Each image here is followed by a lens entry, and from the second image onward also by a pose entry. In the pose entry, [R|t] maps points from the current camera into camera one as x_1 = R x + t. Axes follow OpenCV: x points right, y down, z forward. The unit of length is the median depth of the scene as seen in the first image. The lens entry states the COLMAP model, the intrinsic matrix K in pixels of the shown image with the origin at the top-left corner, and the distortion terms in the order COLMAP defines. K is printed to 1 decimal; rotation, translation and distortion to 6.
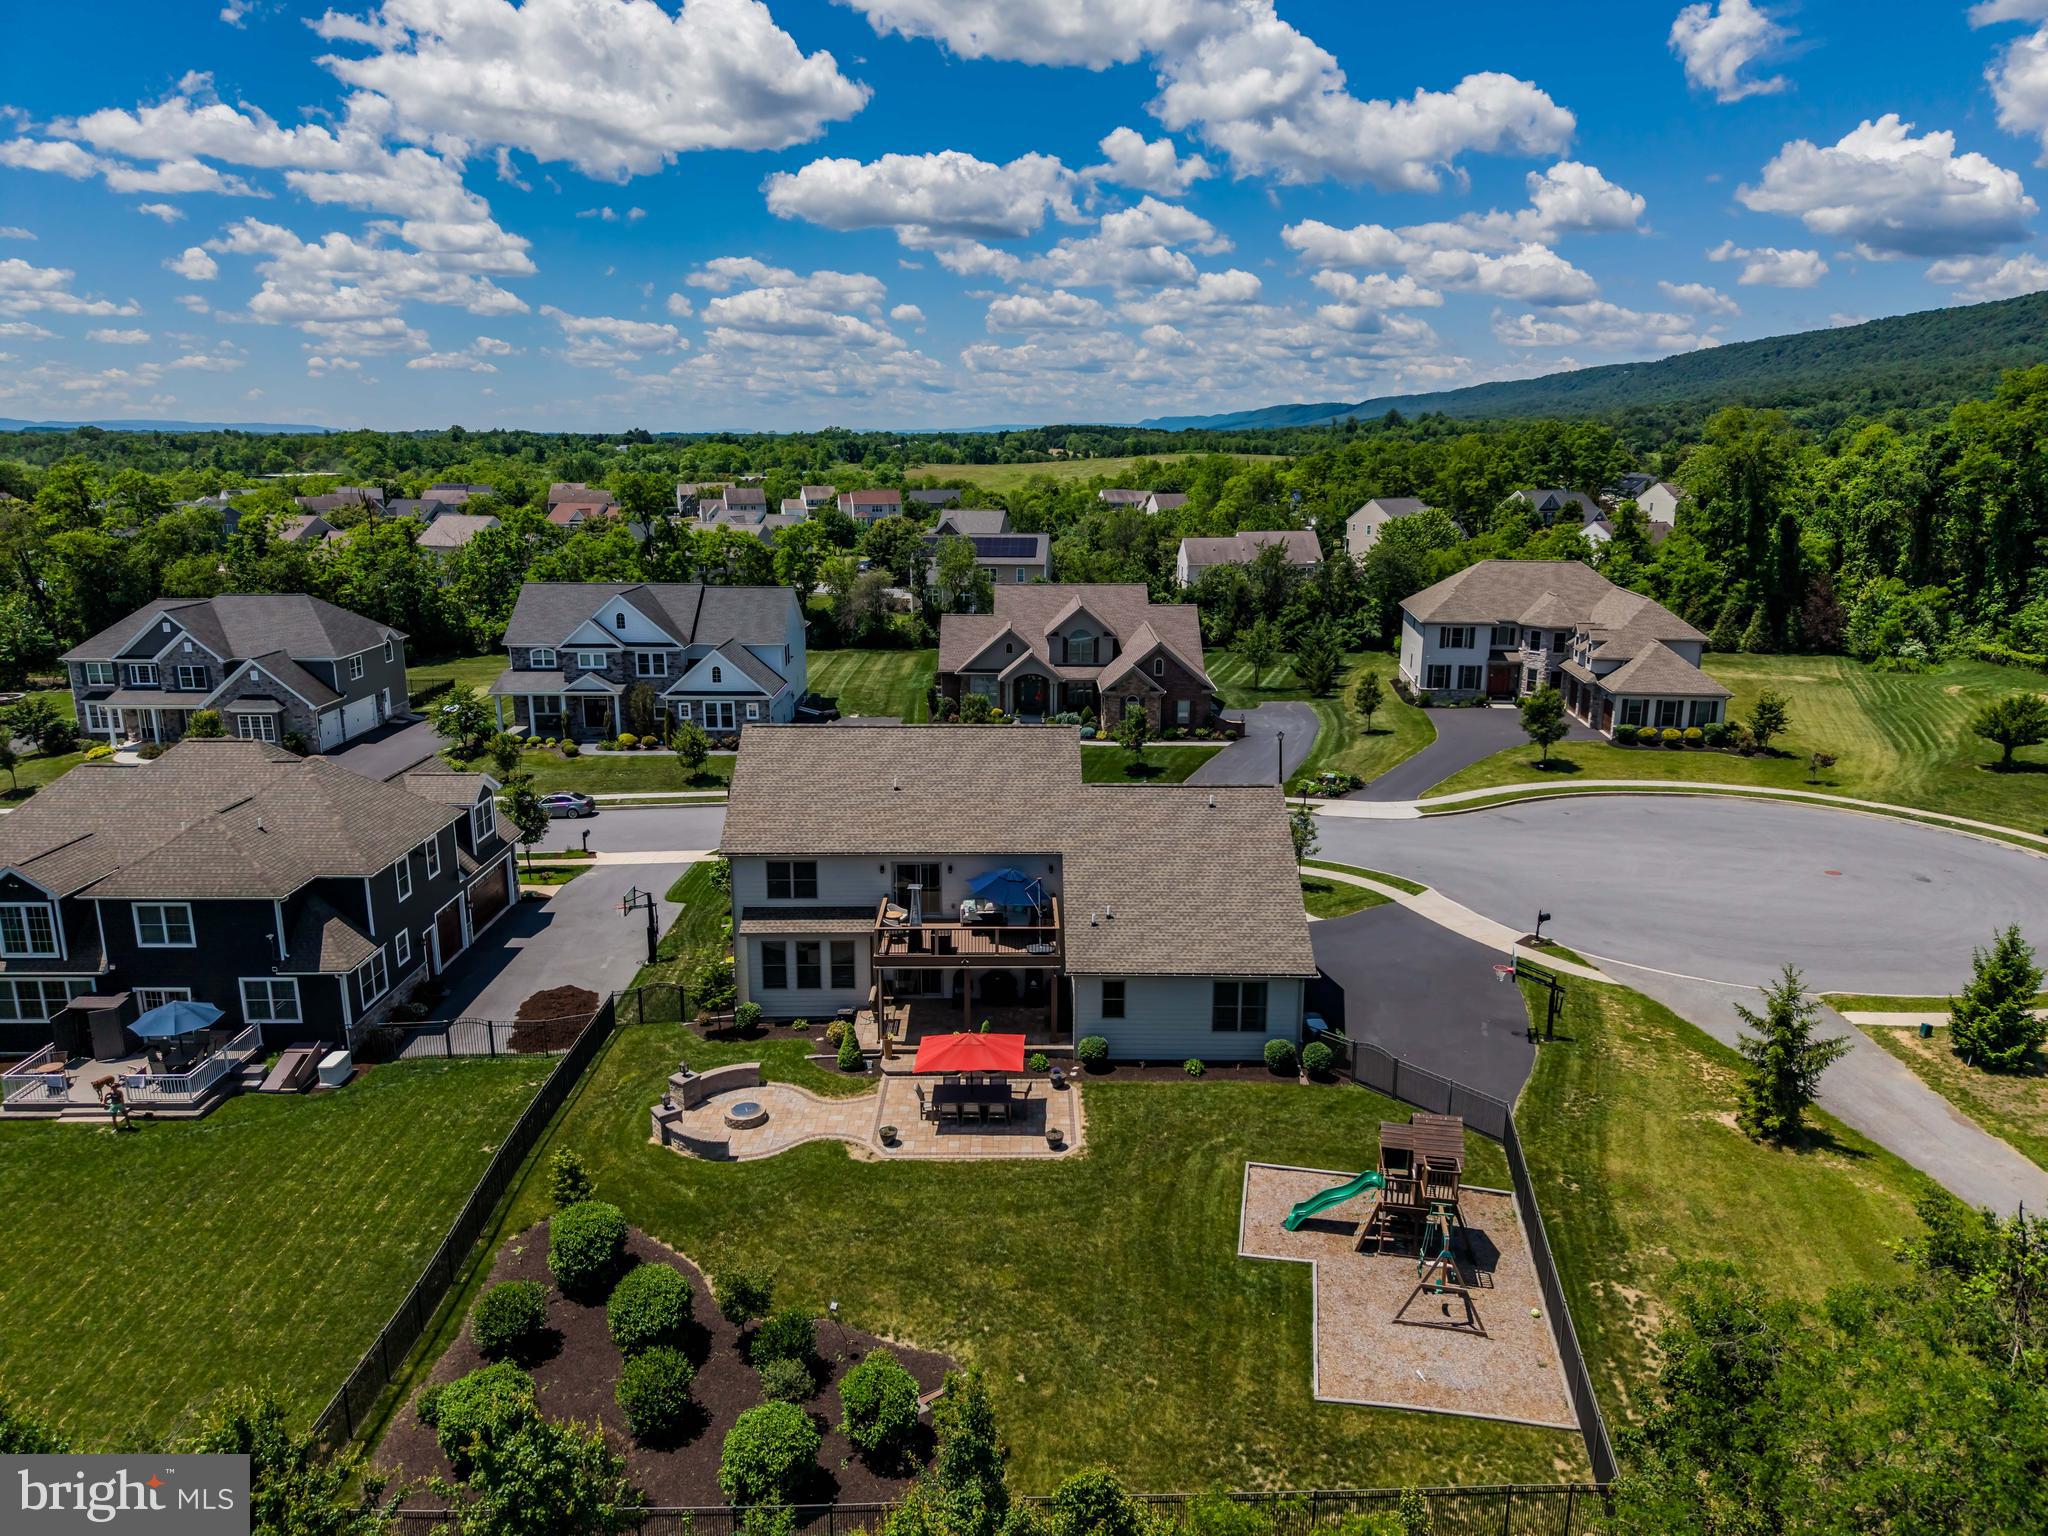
lens RADIAL K [[1372.2, 0, 1015.1], [0, 1372.2, 777.2], [0, 0, 1]] dist [0.036087, -0.036846]
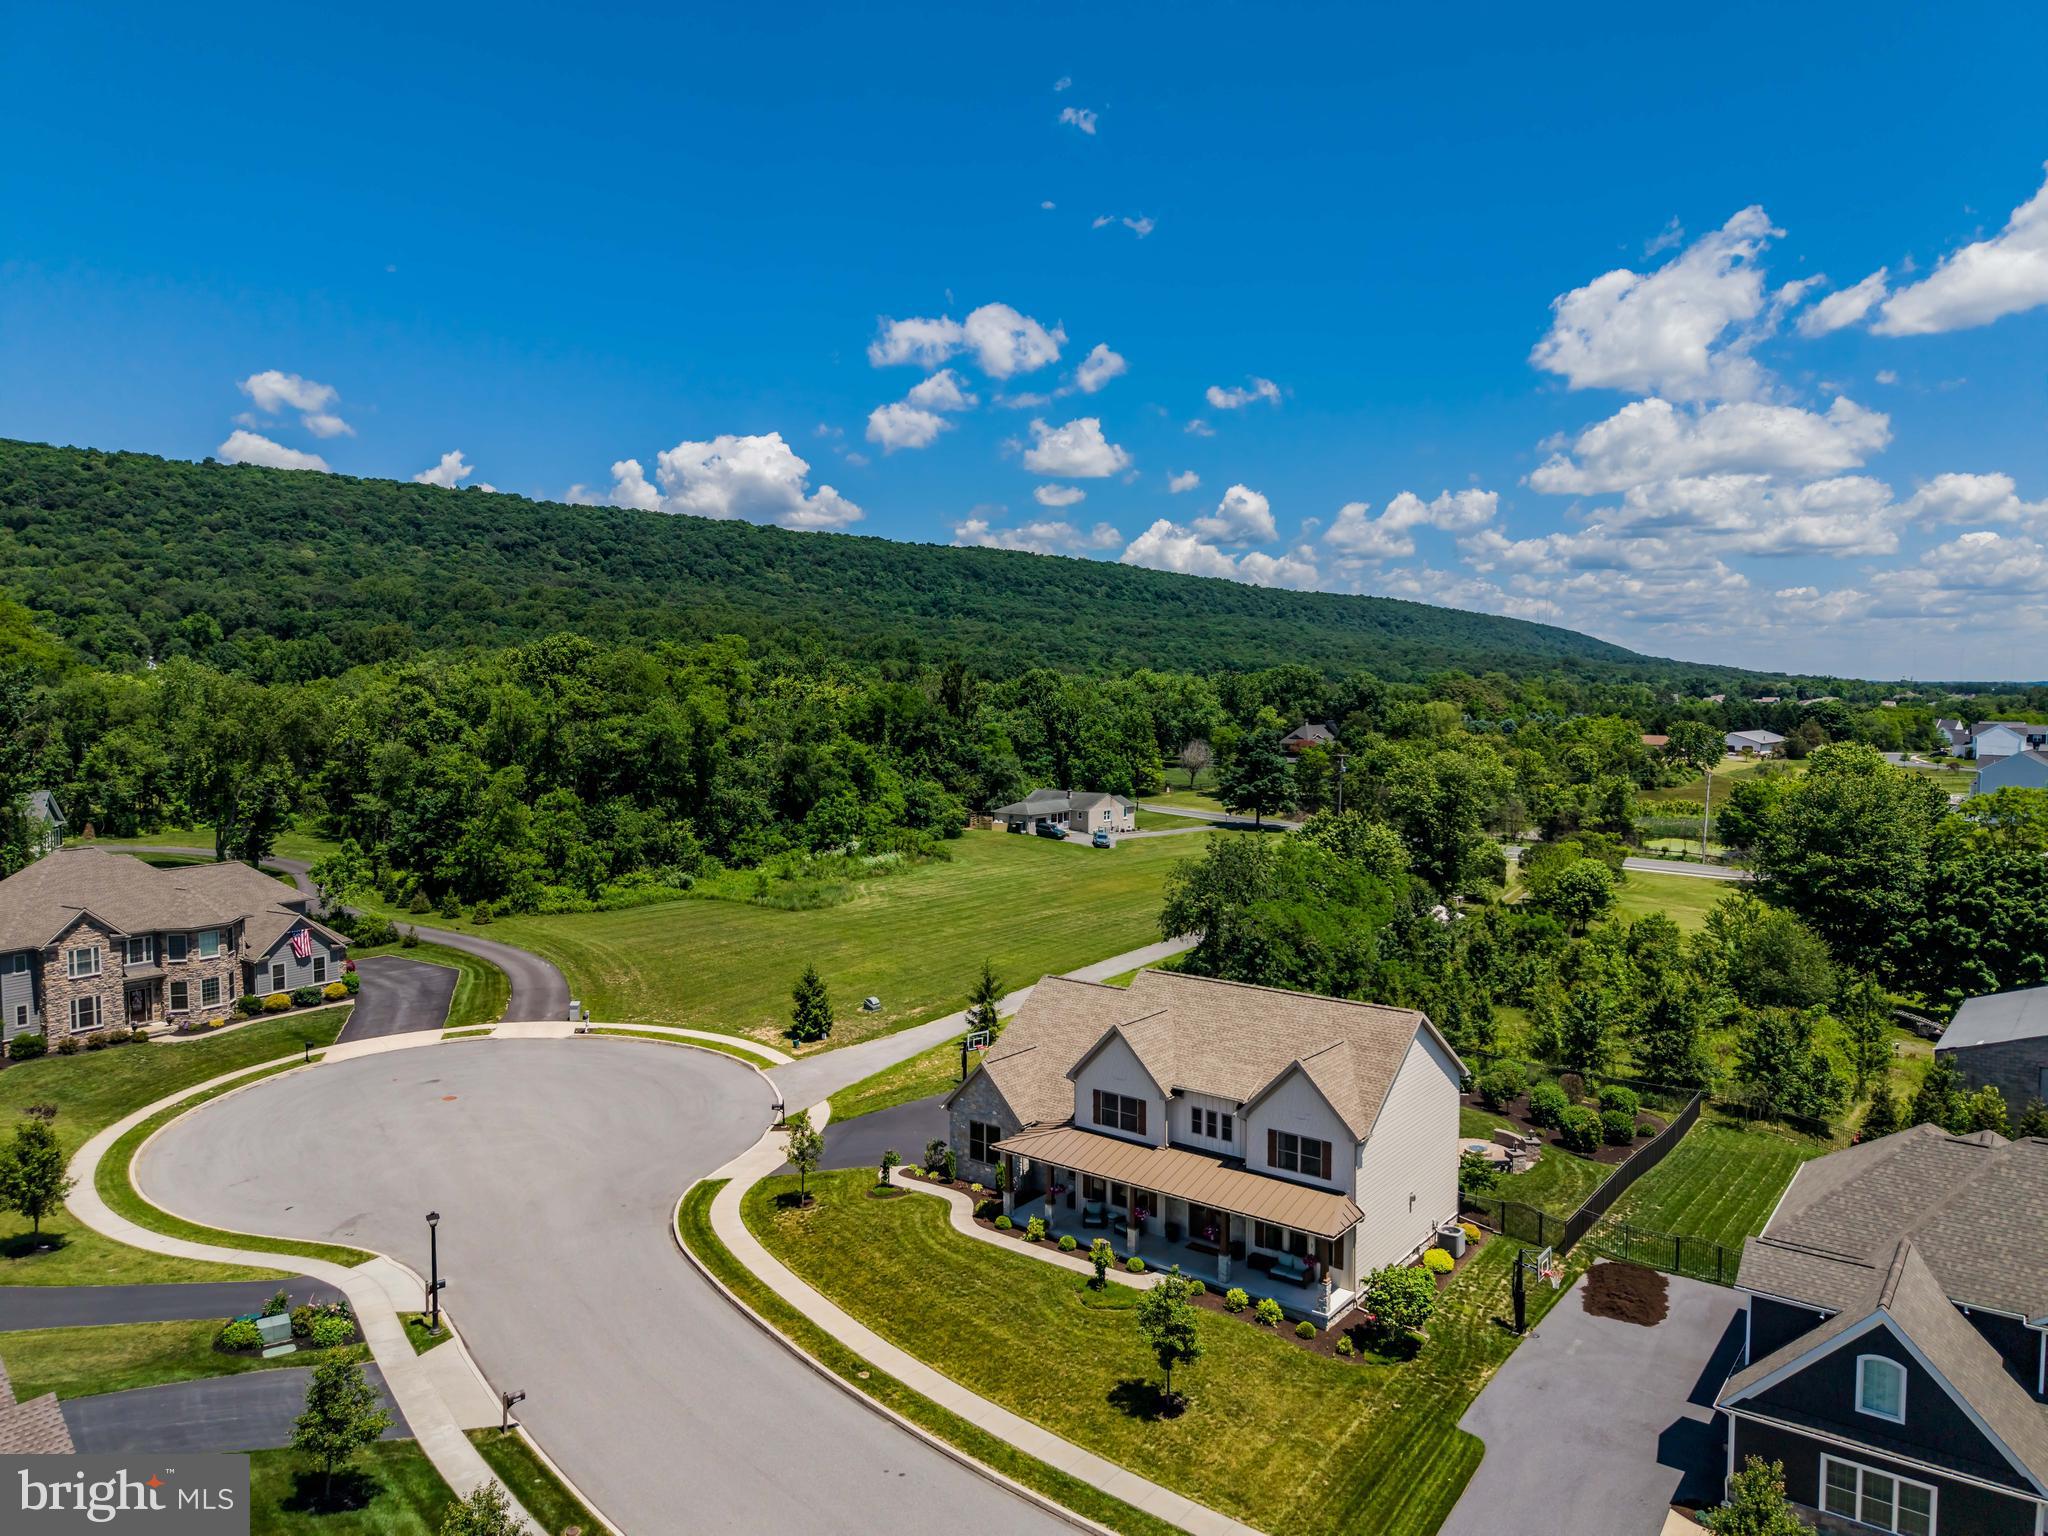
lens RADIAL K [[1372.2, 0, 1019.8], [0, 1372.2, 777.1], [0, 0, 1]] dist [0.036087, -0.036846]
pose [[-0.793899, -0.043687, 0.606478, -0.508082], [0.147109, 0.953984, 0.261290, -0.457868], [-0.589985, 0.296656, -0.750941, 1.674935]]
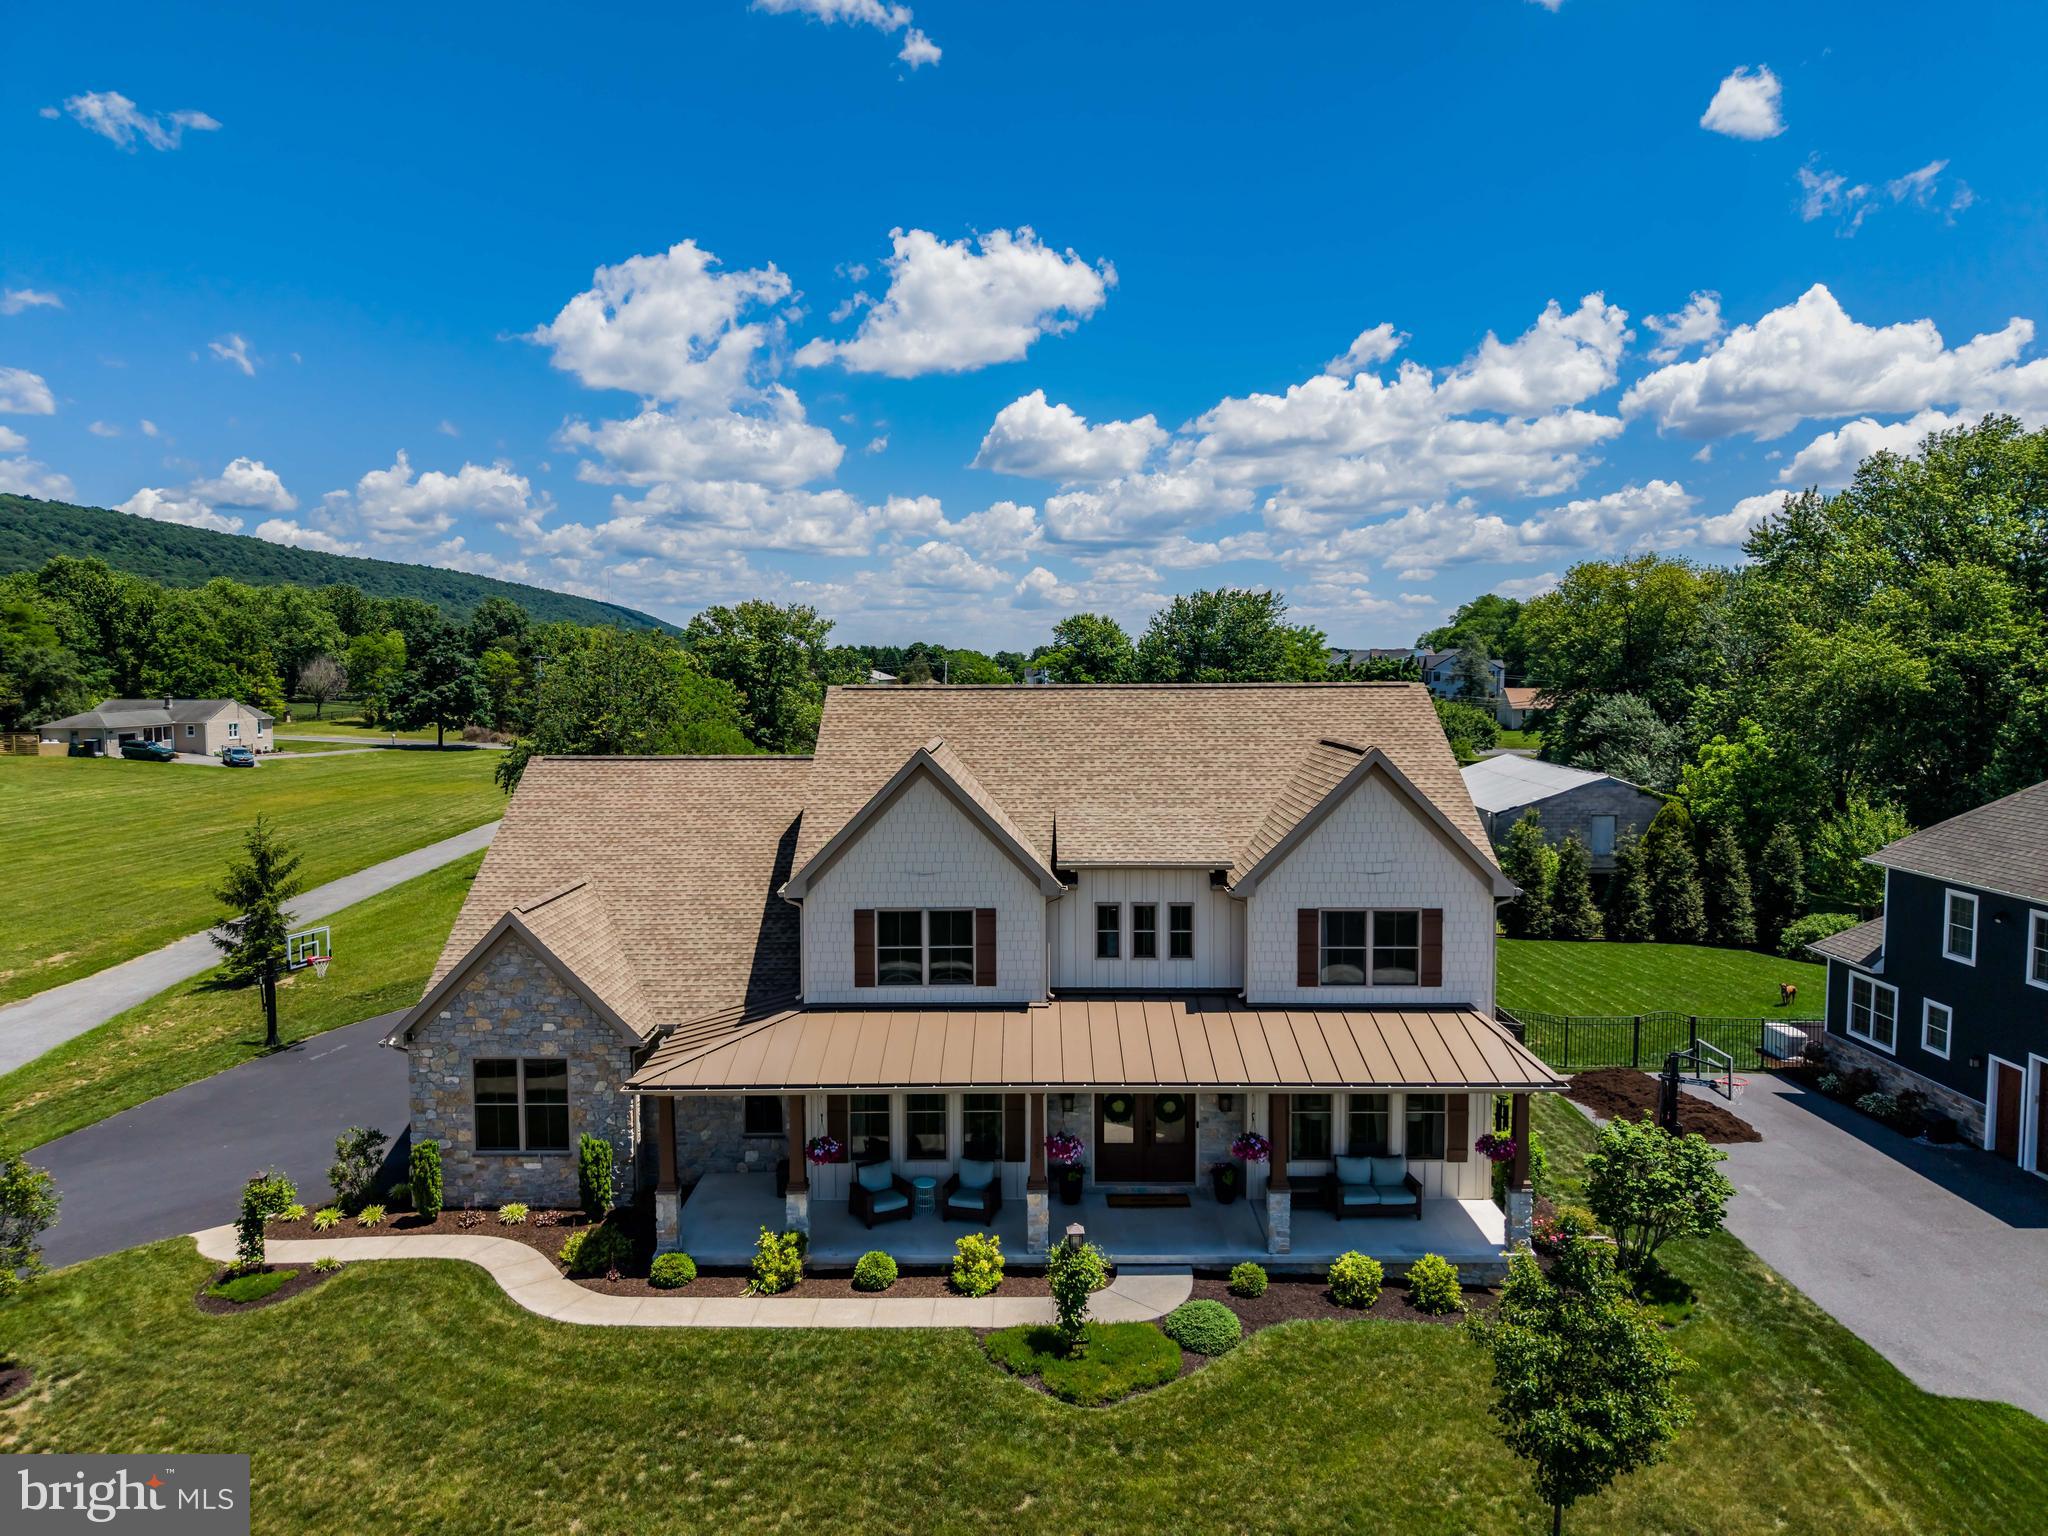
lens RADIAL K [[1372.2, 0, 1018.8], [0, 1372.2, 772.1], [0, 0, 1]] dist [0.036087, -0.036846]
pose [[-0.999993, 0.003614, 0.000986, -0.028258], [0.003739, 0.947114, 0.320876, -0.164955], [0.000226, 0.320877, -0.947121, 1.370108]]
